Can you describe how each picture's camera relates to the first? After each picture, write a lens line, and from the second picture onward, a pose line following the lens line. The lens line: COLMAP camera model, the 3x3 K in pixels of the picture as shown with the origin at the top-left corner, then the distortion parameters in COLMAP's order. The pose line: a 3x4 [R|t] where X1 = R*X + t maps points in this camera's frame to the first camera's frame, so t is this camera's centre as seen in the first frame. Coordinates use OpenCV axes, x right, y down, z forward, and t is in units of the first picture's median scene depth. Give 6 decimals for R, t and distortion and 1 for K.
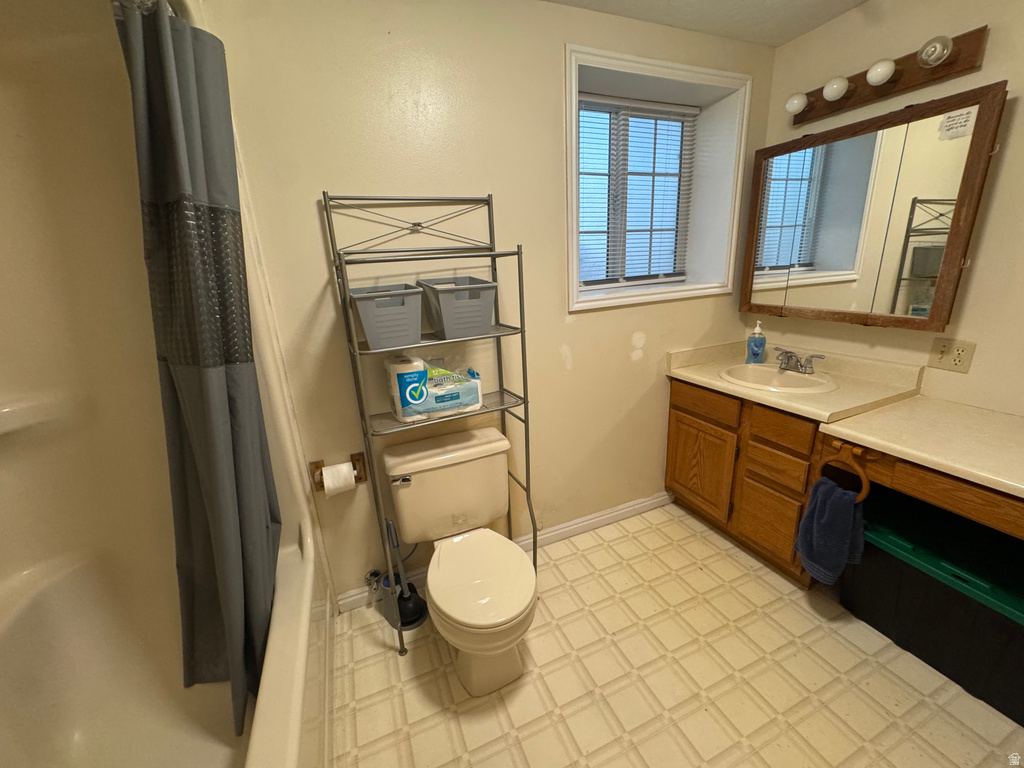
lens RADIAL K [[406.0, 0, 509.8], [0, 406.0, 384.0], [0, 0, 1]] dist [-0.003211, -0.000057]
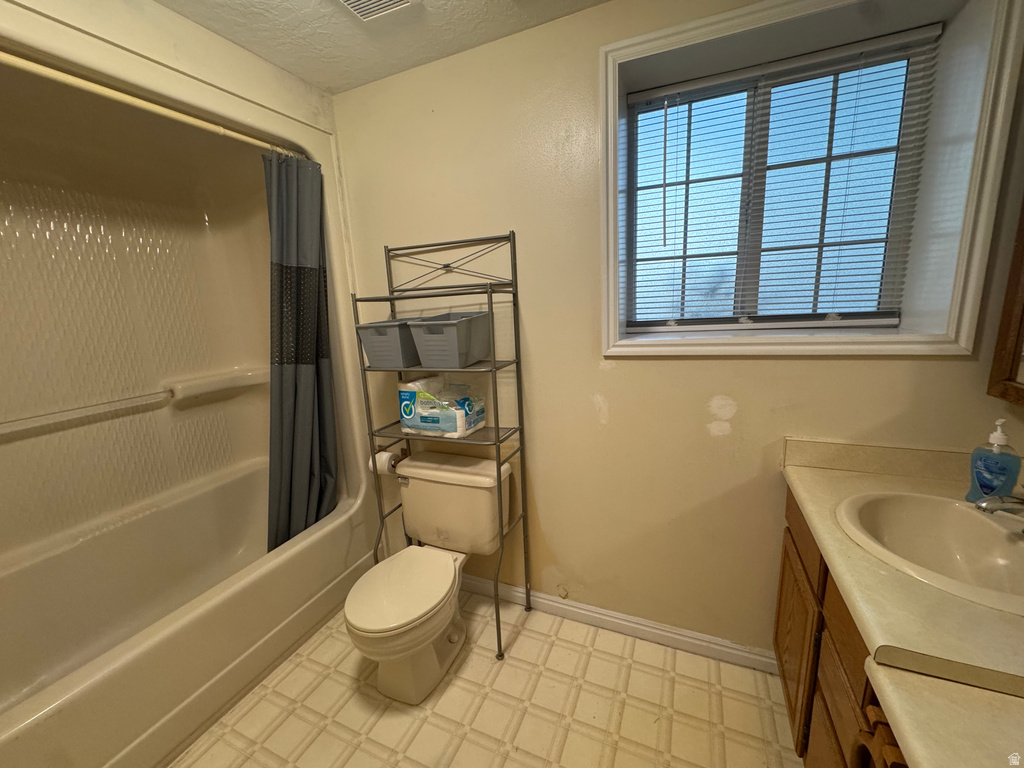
lens RADIAL K [[410.6, 0, 512.6], [0, 410.6, 382.4], [0, 0, 1]] dist [-0.000542, -0.000071]
pose [[0.693597, 0.162055, -0.701898, 0.616622], [-0.191552, 0.980779, 0.037157, -0.120632], [0.694429, 0.108678, 0.711307, 0.278428]]
